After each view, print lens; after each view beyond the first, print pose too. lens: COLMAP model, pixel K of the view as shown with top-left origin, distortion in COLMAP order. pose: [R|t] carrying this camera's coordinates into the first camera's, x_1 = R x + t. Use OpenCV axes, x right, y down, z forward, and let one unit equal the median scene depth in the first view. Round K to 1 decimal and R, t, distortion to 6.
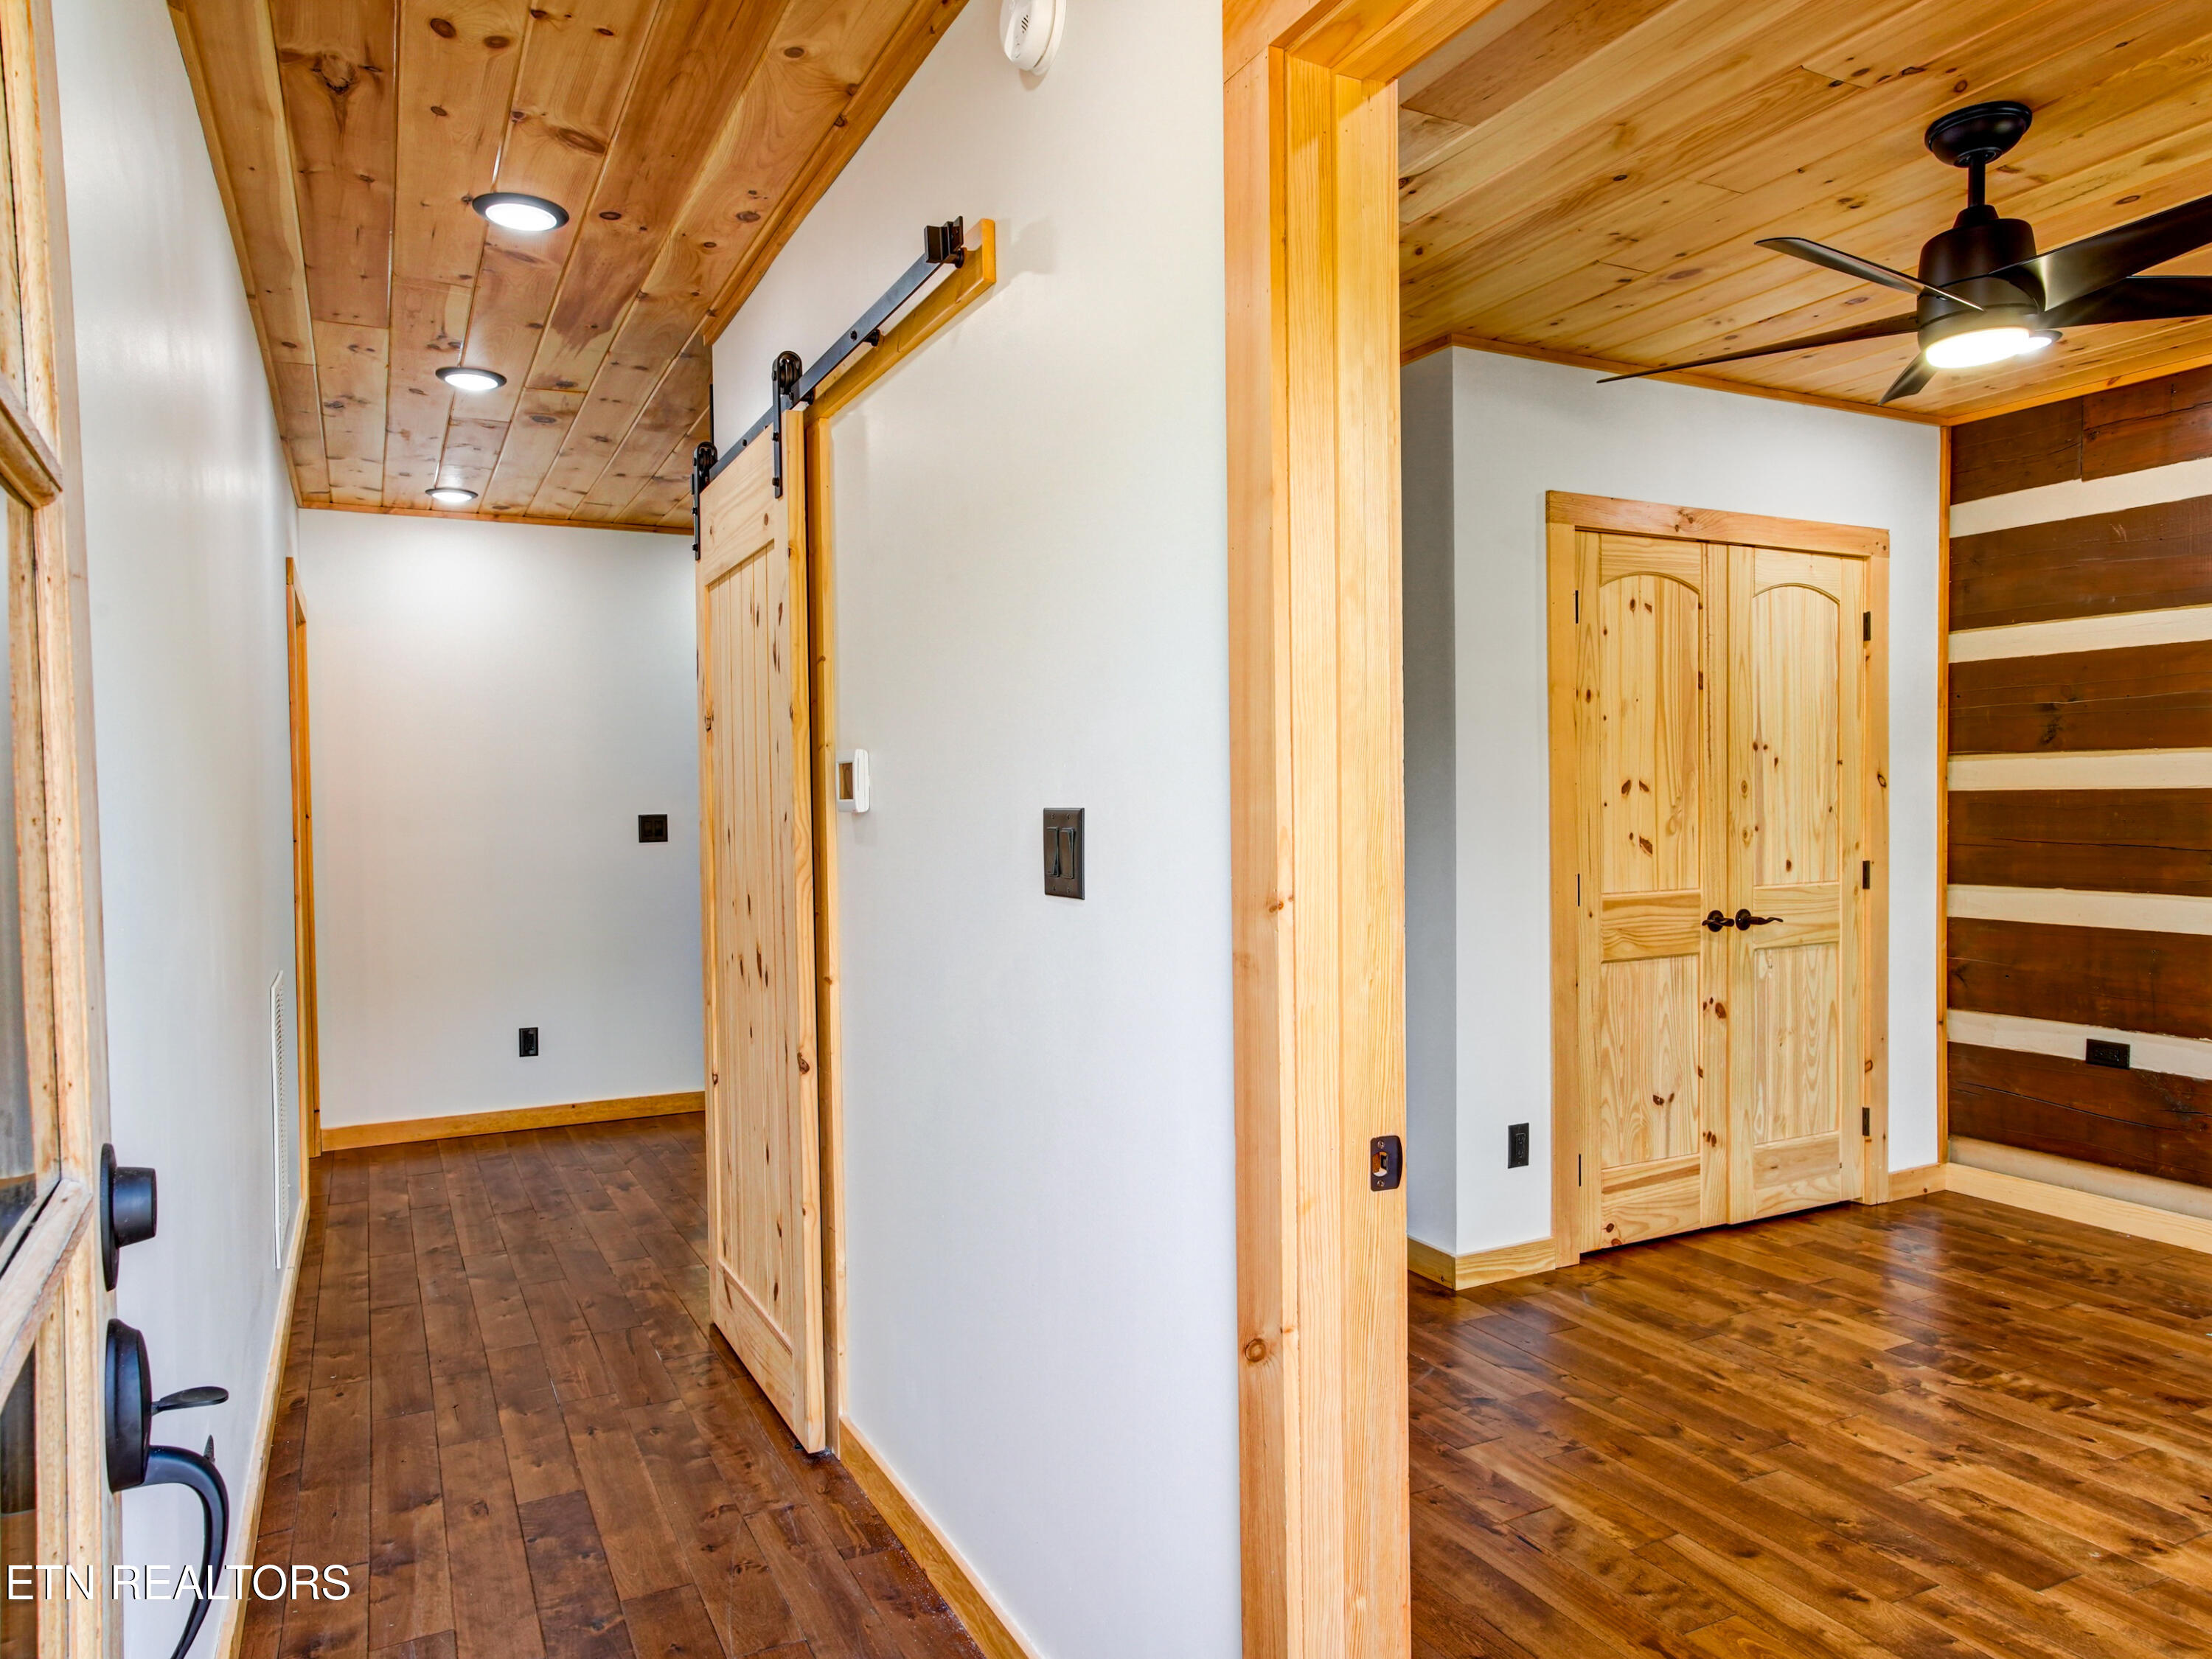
lens RADIAL K [[1462.4, 0, 1098.7], [0, 1462.4, 840.0], [0, 0, 1]] dist [-0.017770, 0.036452]
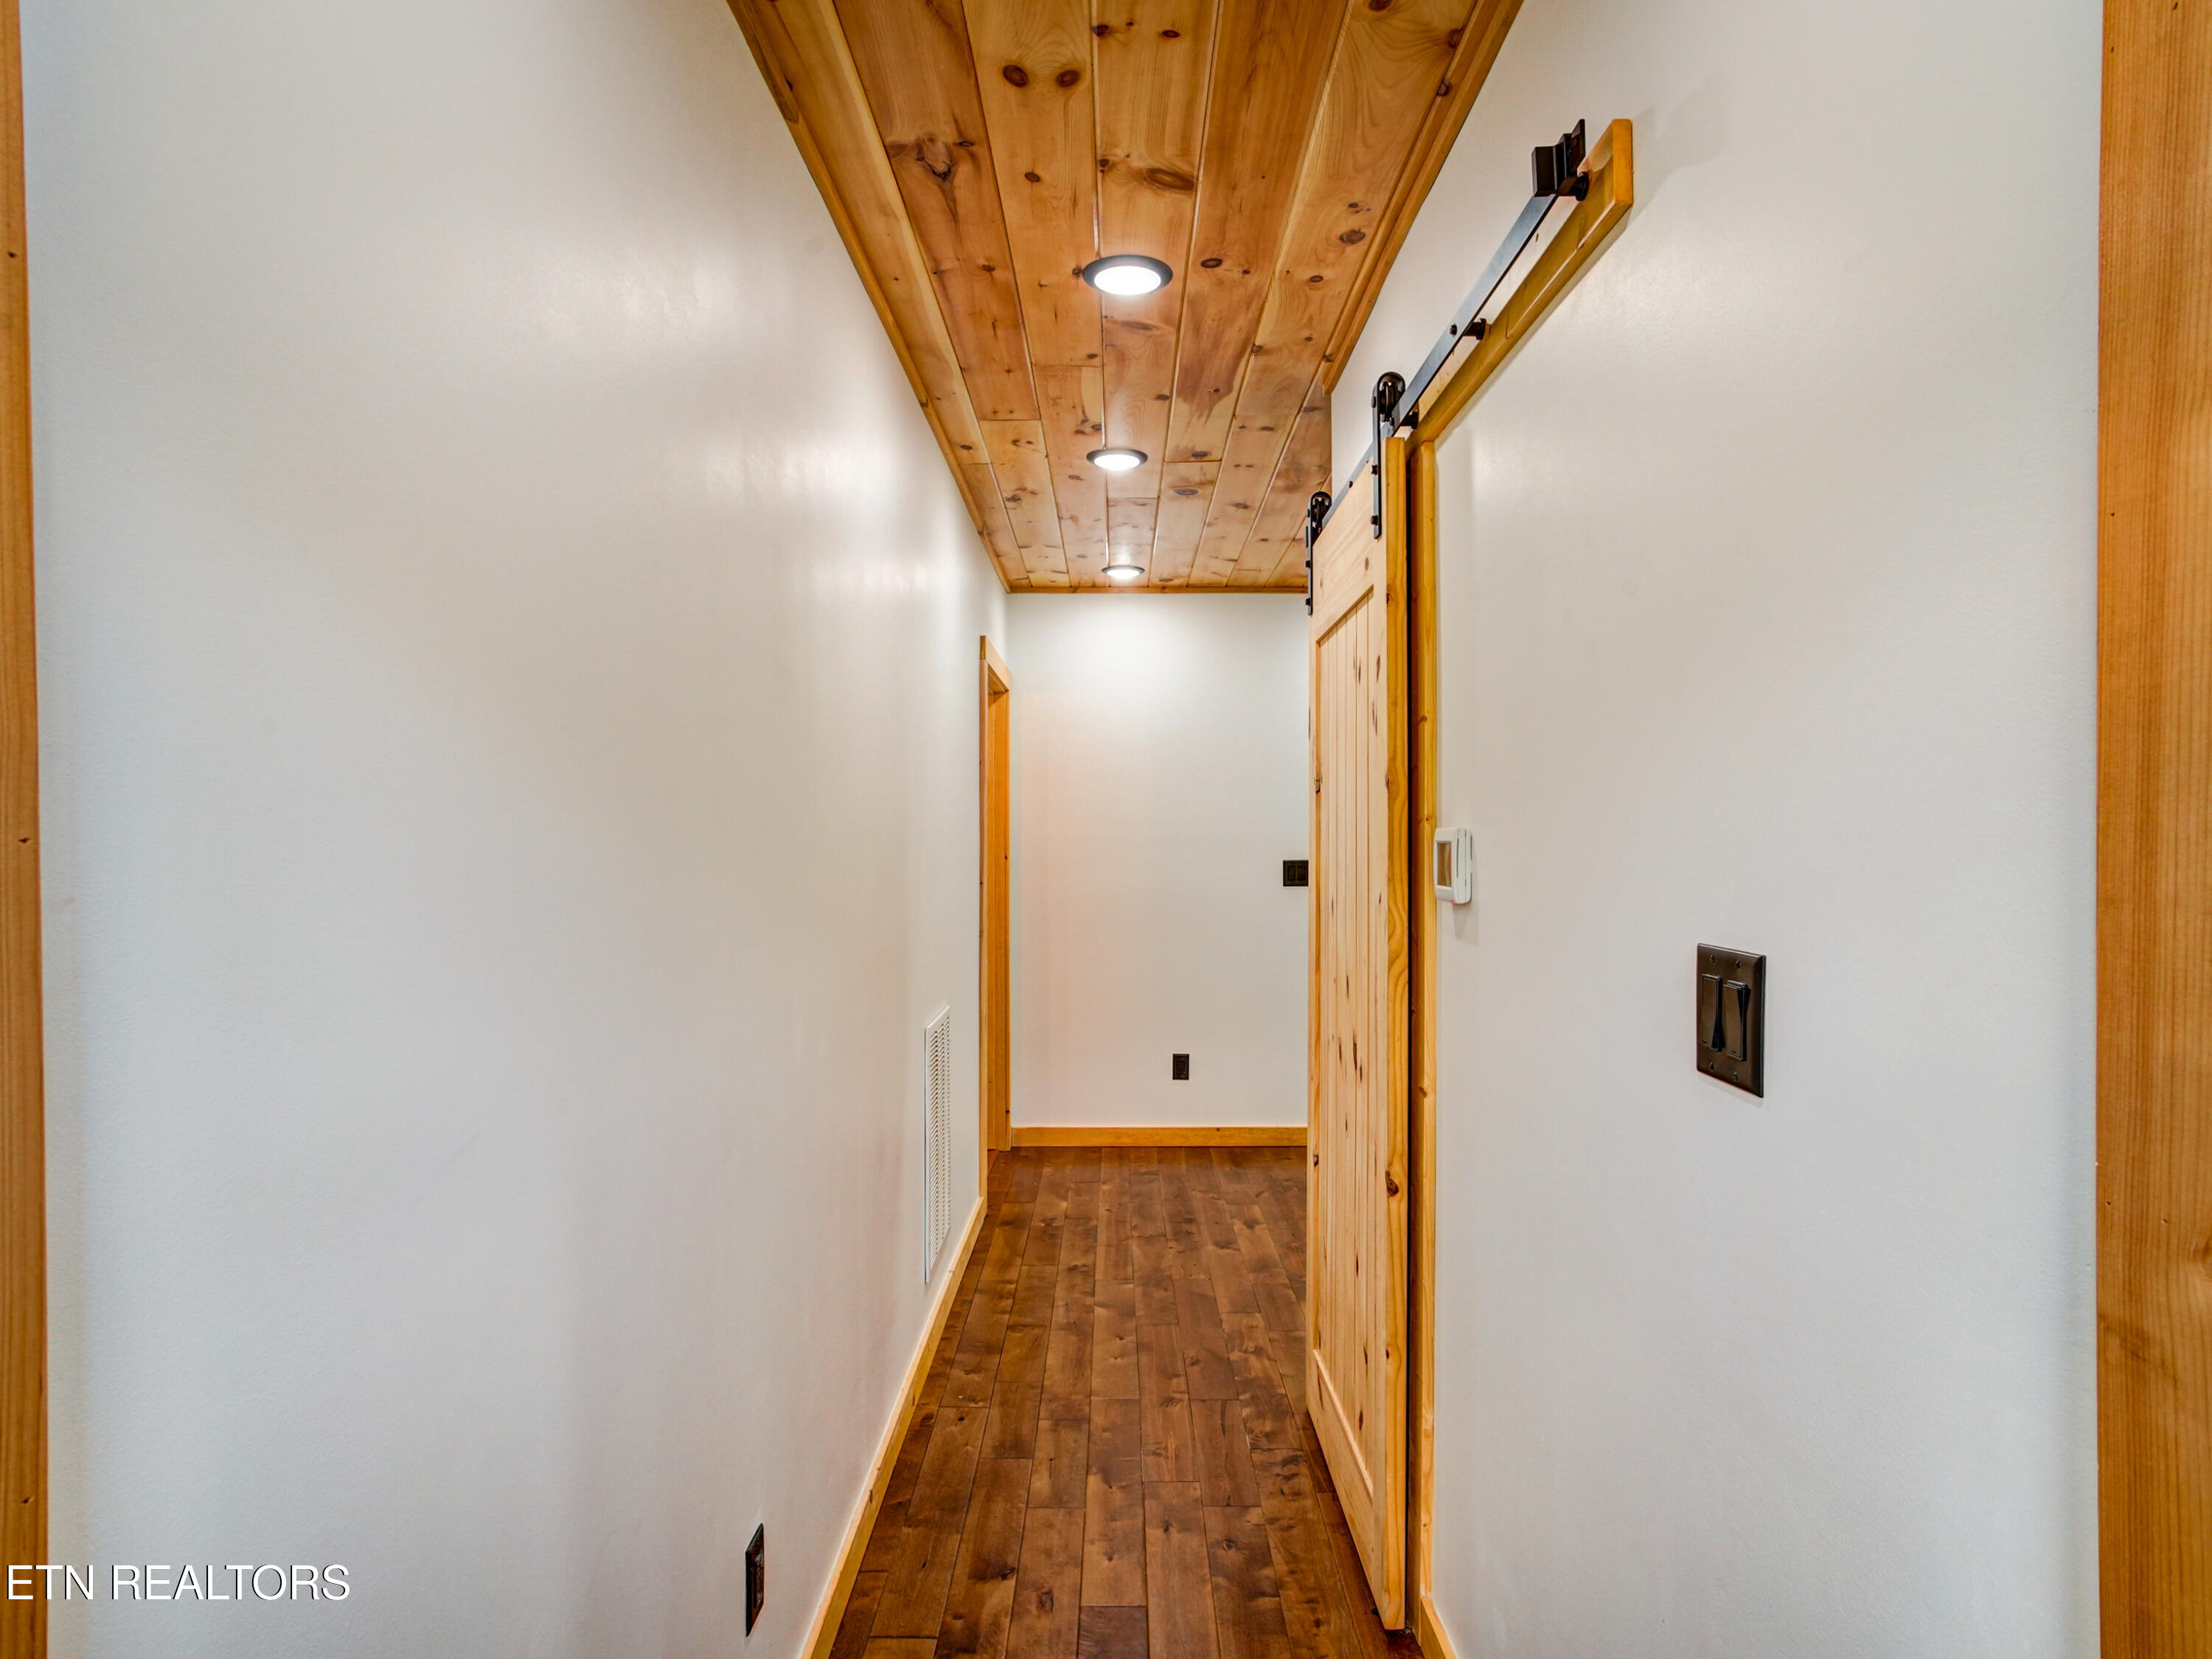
lens RADIAL K [[1258.8, 0, 1123.7], [0, 1258.8, 831.3], [0, 0, 1]] dist [-0.059196, 0.039422]
pose [[0.891264, 0.014423, -0.453256, -0.009745], [-0.023659, 0.999612, -0.014712, -0.040640], [0.452868, 0.023836, 0.891259, 0.250759]]
